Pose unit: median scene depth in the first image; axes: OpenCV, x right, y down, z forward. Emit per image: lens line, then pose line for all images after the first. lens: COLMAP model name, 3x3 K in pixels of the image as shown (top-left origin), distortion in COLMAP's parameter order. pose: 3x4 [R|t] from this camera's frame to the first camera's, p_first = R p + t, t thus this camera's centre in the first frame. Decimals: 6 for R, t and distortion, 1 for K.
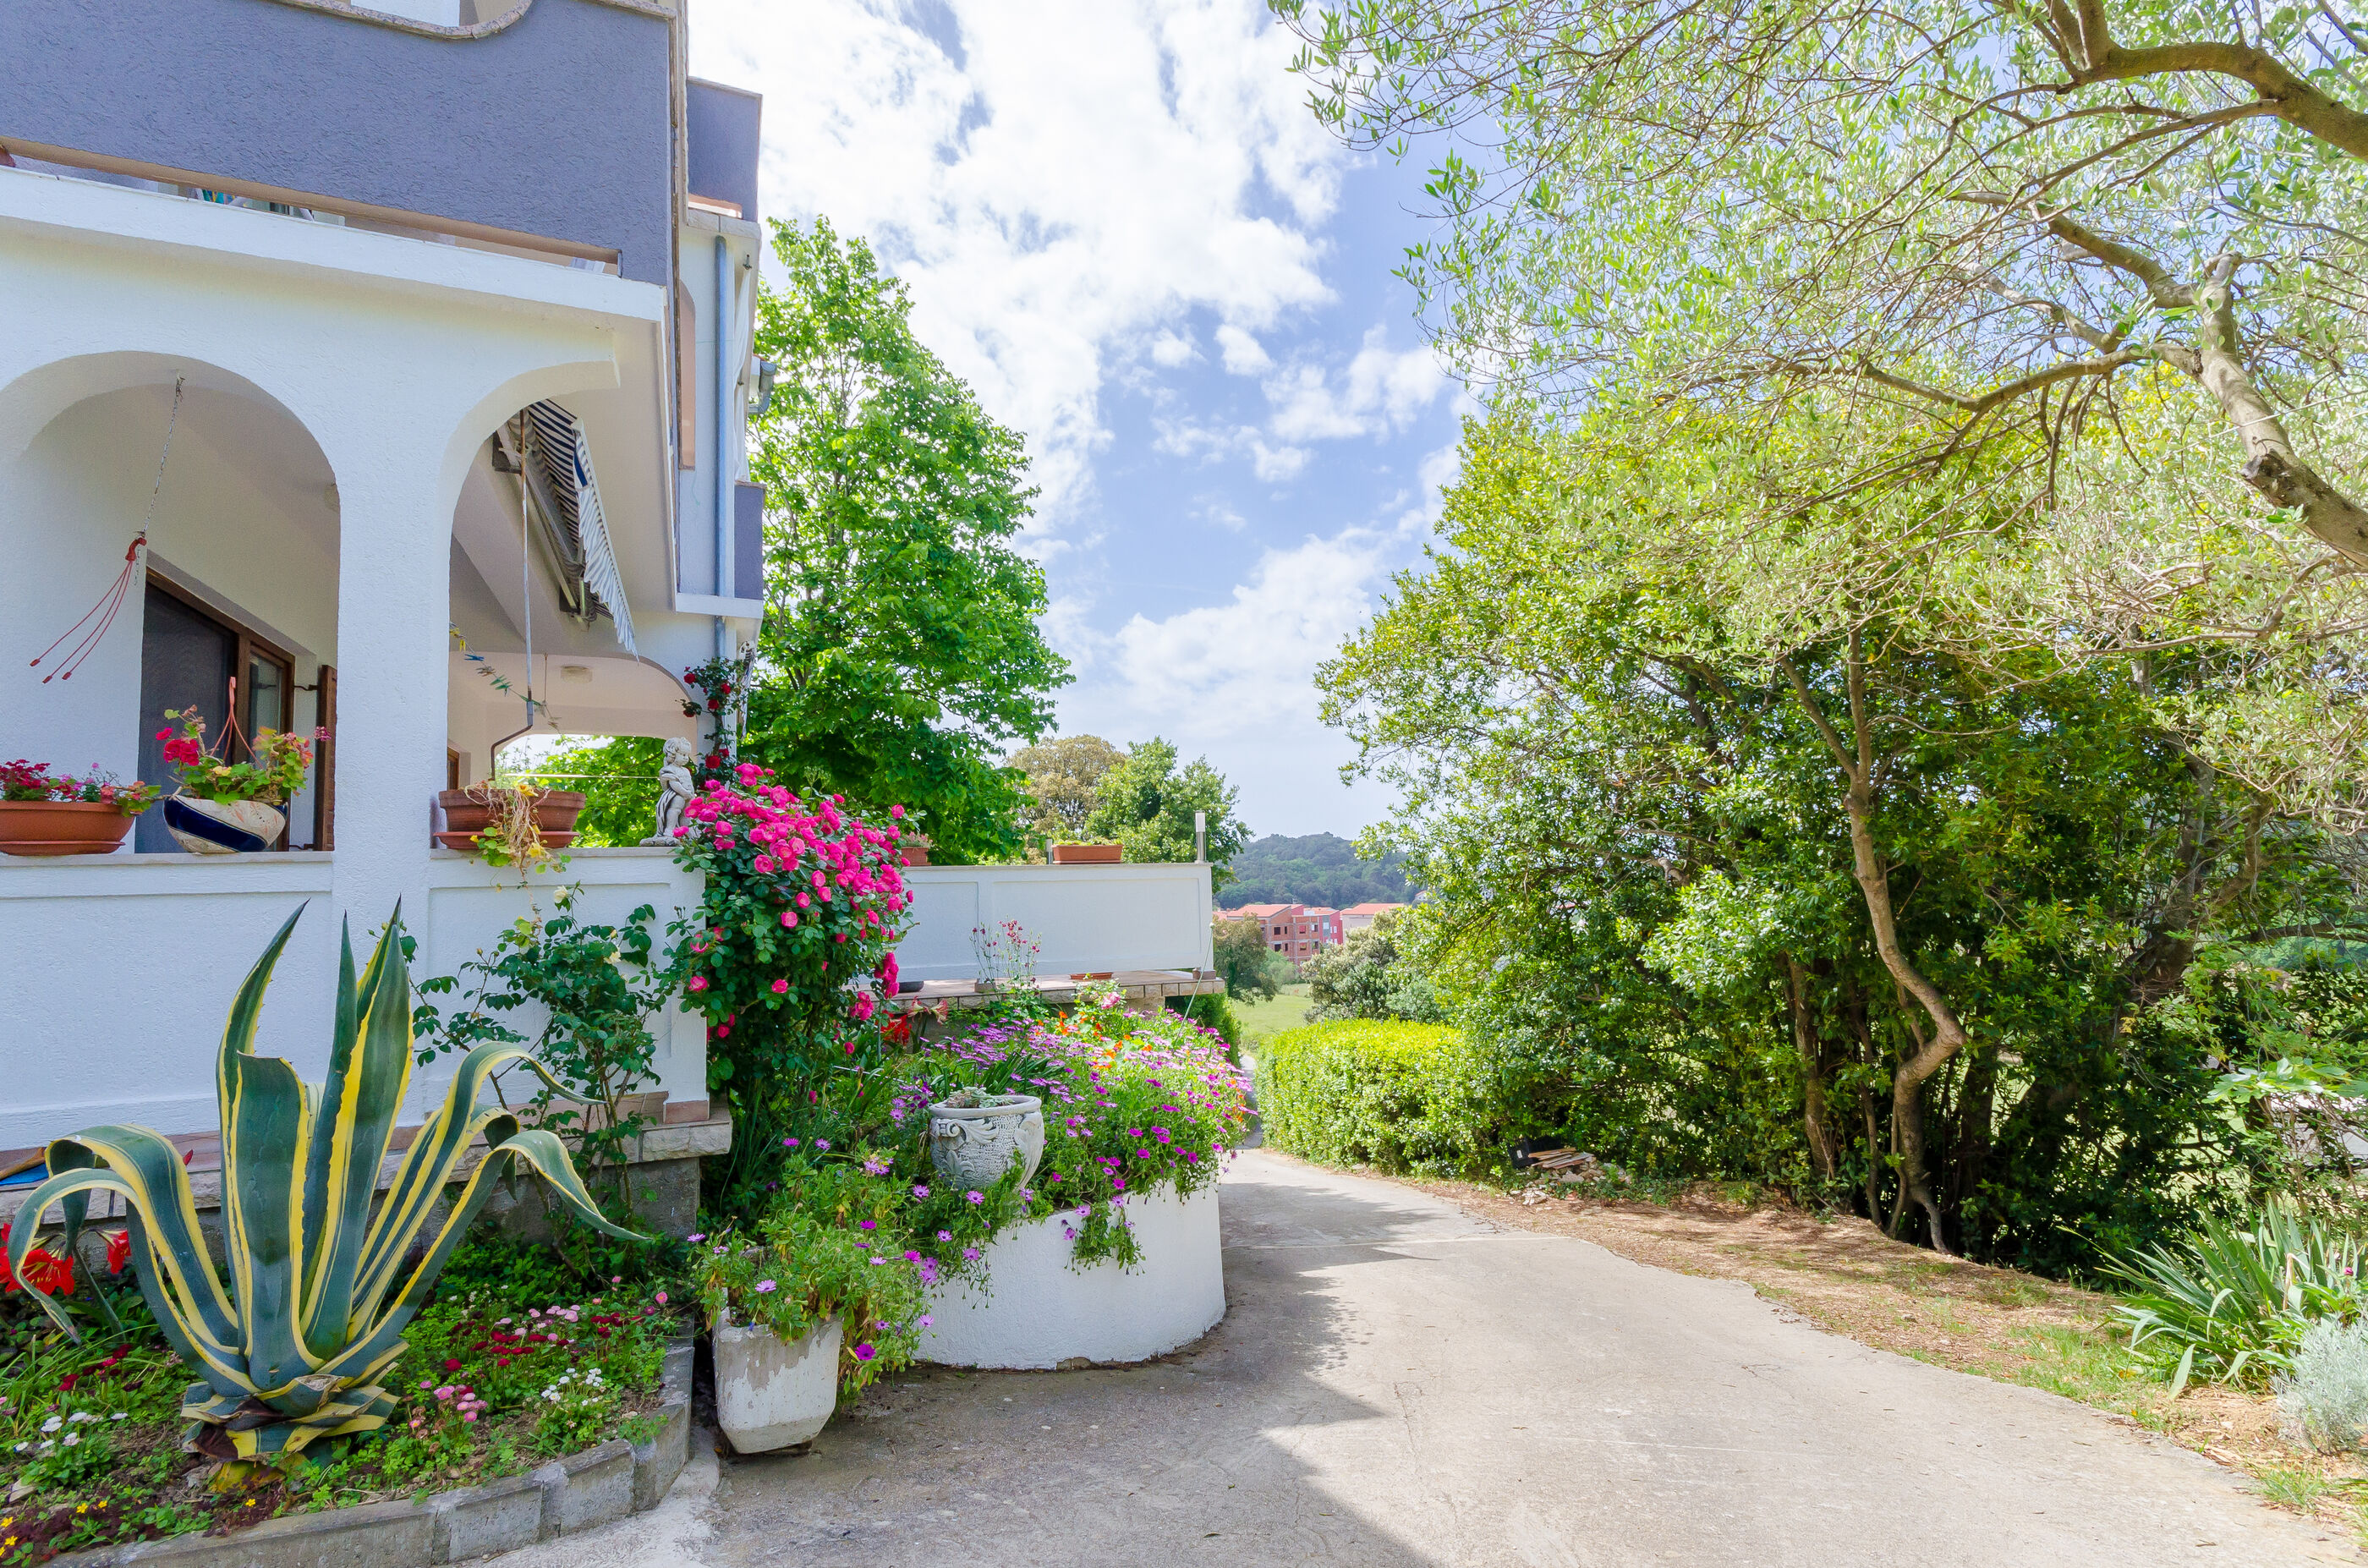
lens RADIAL K [[1101.3, 0, 1129.2], [0, 1101.3, 778.8], [0, 0, 1]] dist [0.001928, 0.000417]
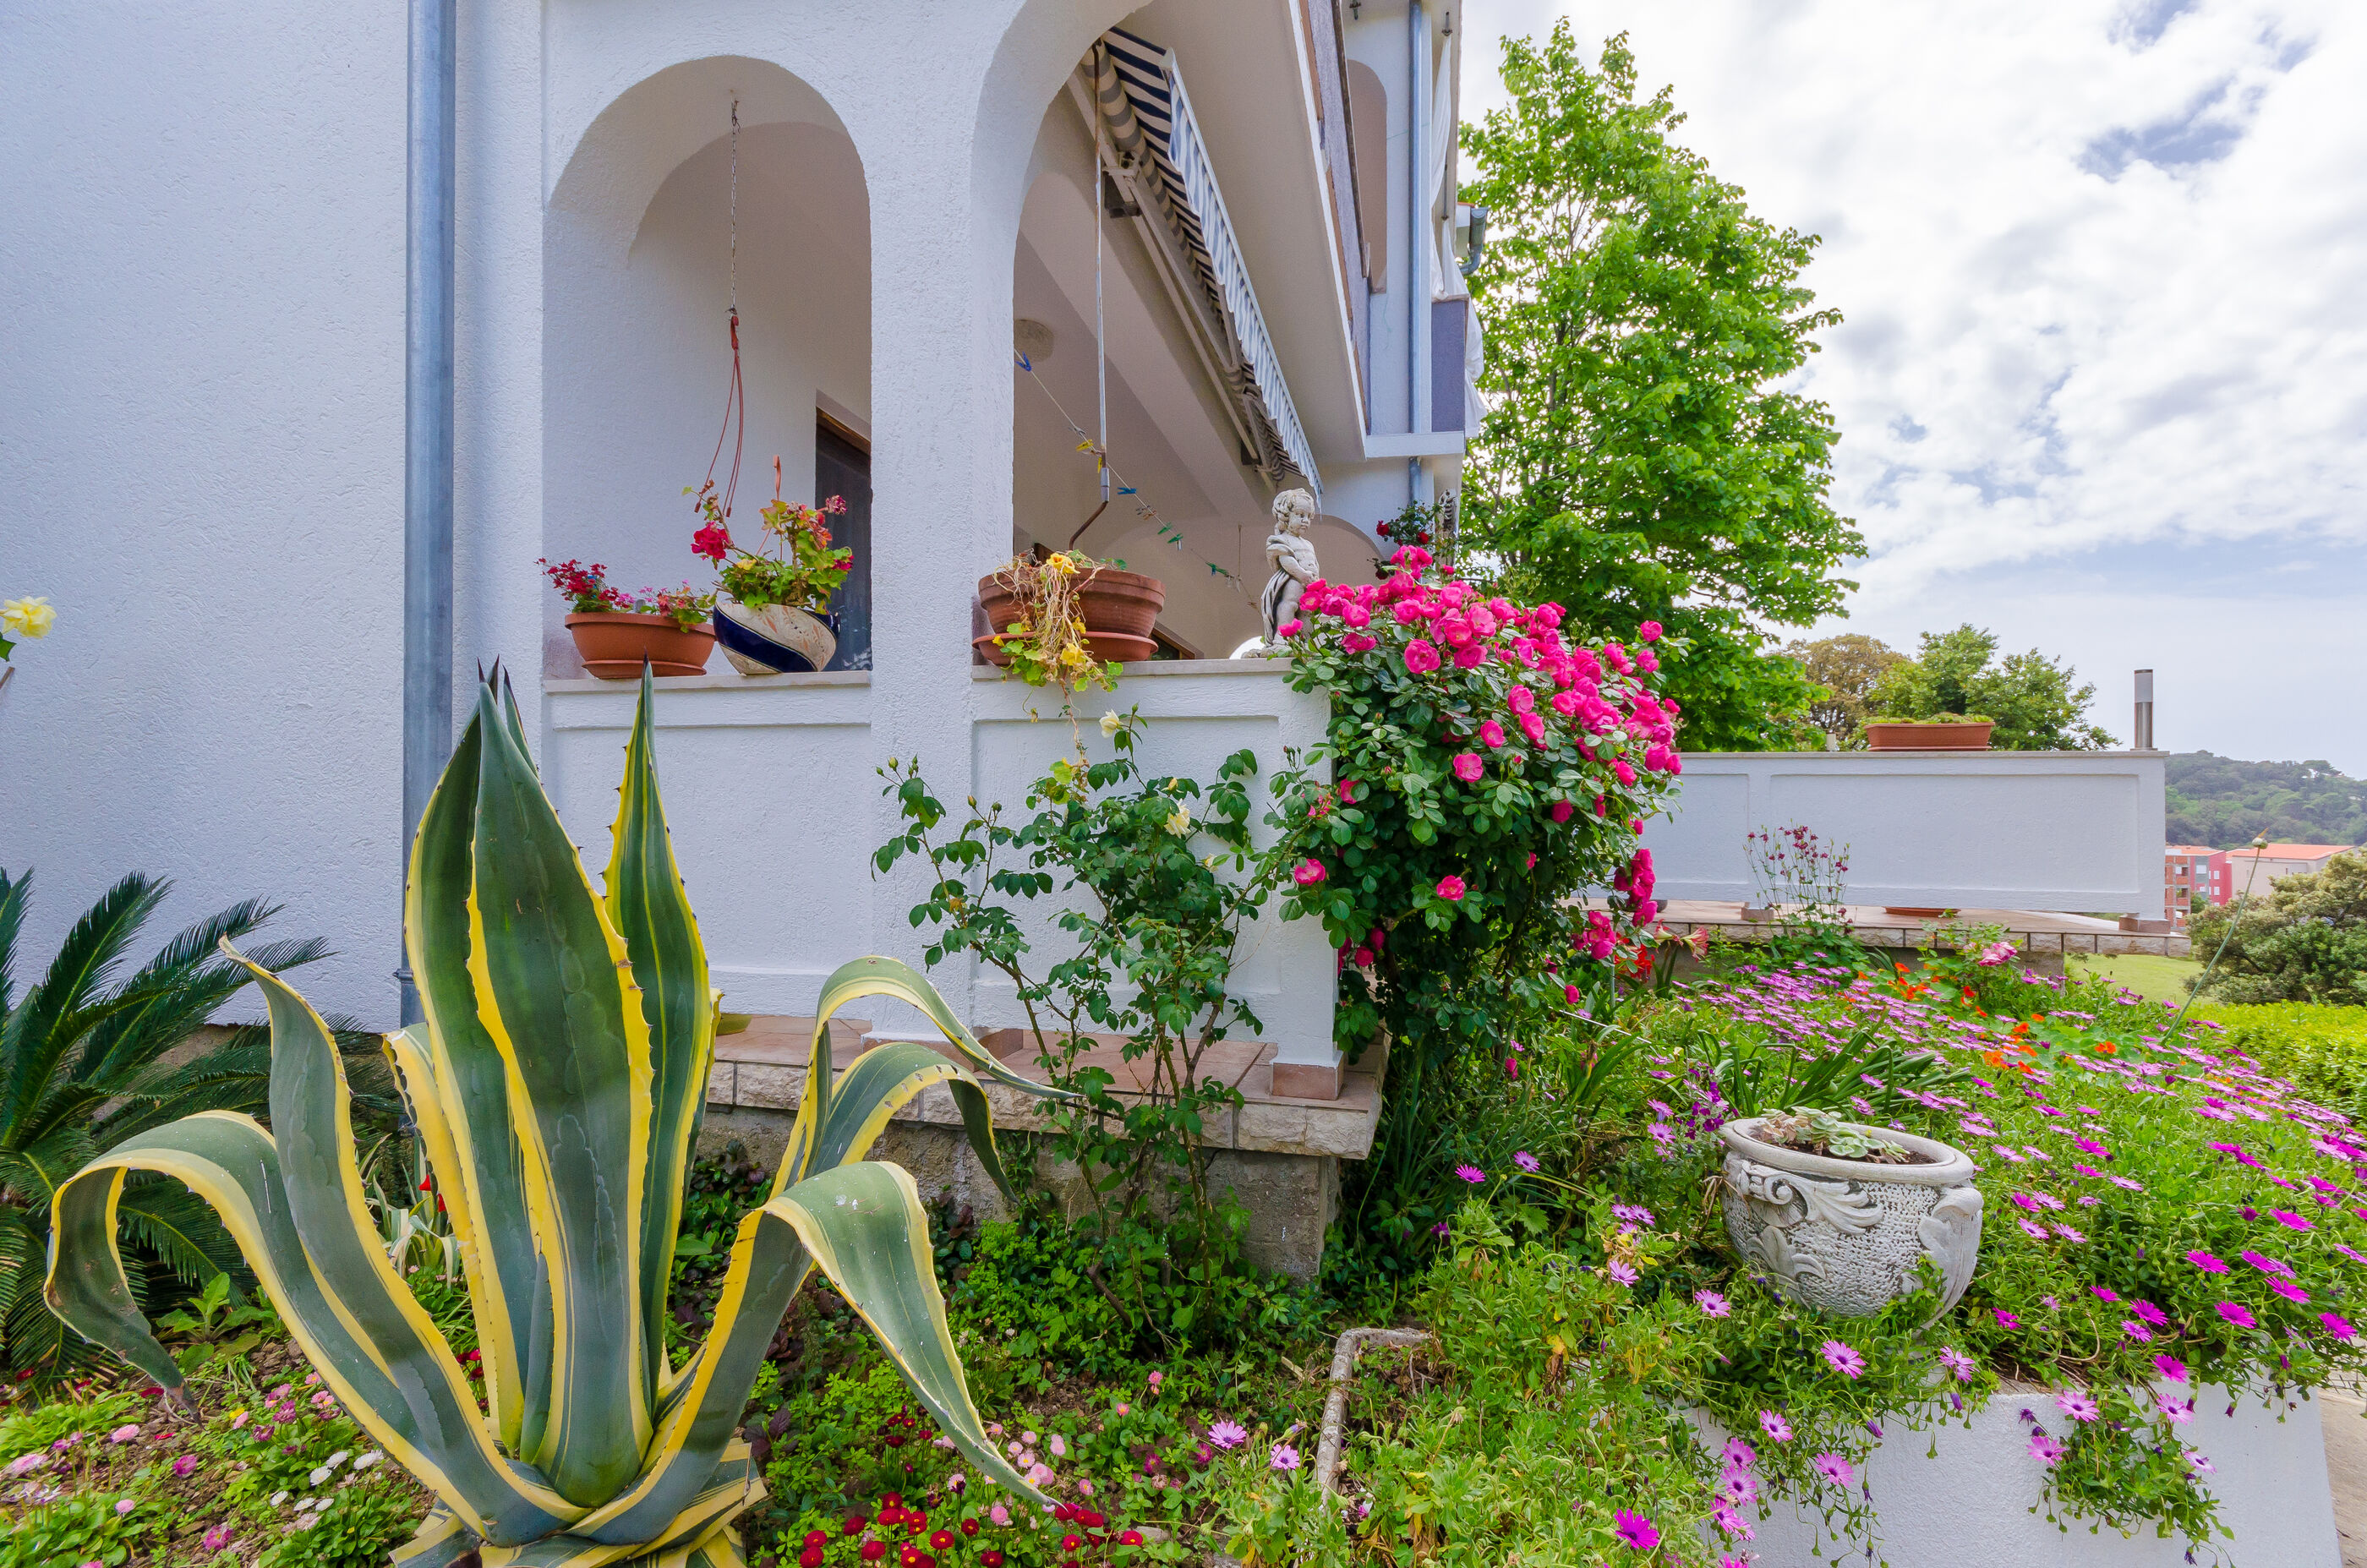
lens RADIAL K [[1031.9, 0, 1207.1], [0, 1031.9, 801.3], [0, 0, 1]] dist [0.003208, 0.000556]
pose [[0.832812, 0.026385, -0.552927, -0.119047], [0.027158, 0.995713, 0.088418, 0.084324], [0.552890, -0.088652, 0.828525, 0.459883]]
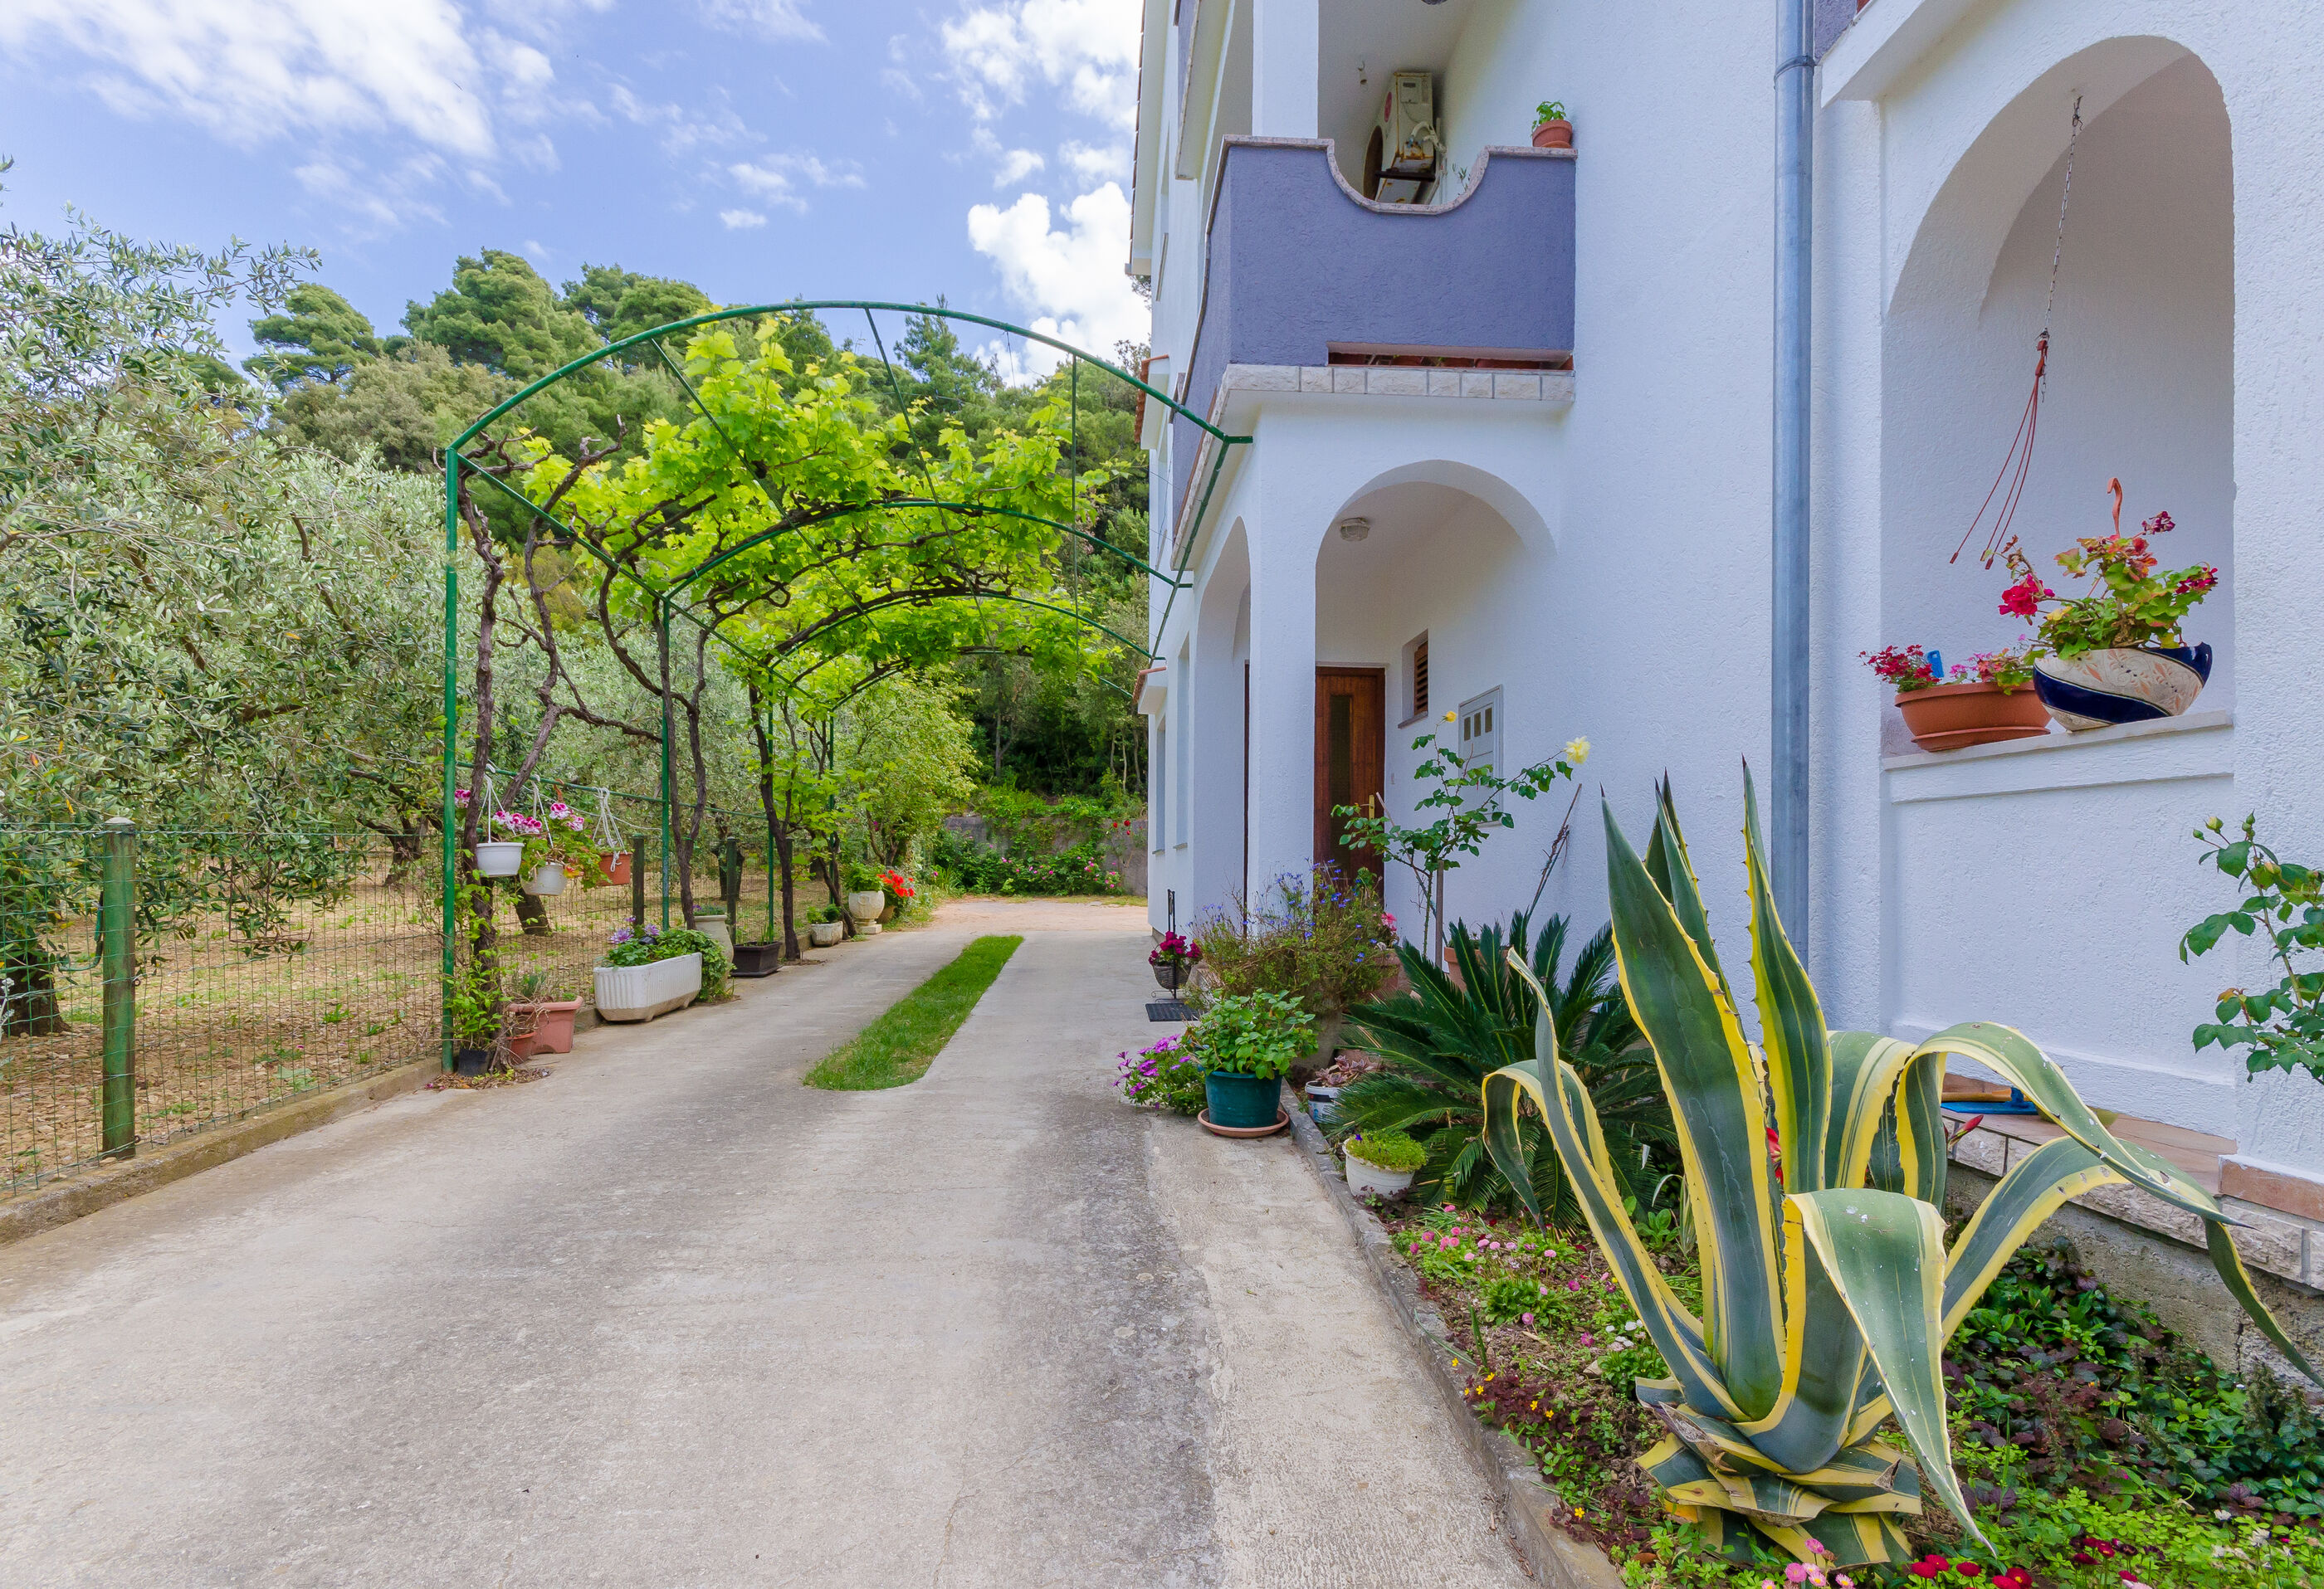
lens RADIAL K [[1068.2, 0, 1154.6], [0, 1068.2, 862.7], [0, 0, 1]] dist [-0.000975, 0.000299]
pose [[-0.305737, 0.019786, -0.951911, 0.020603], [0.098122, 0.995115, -0.010831, 0.084512], [0.947047, -0.096715, -0.306185, 0.523223]]
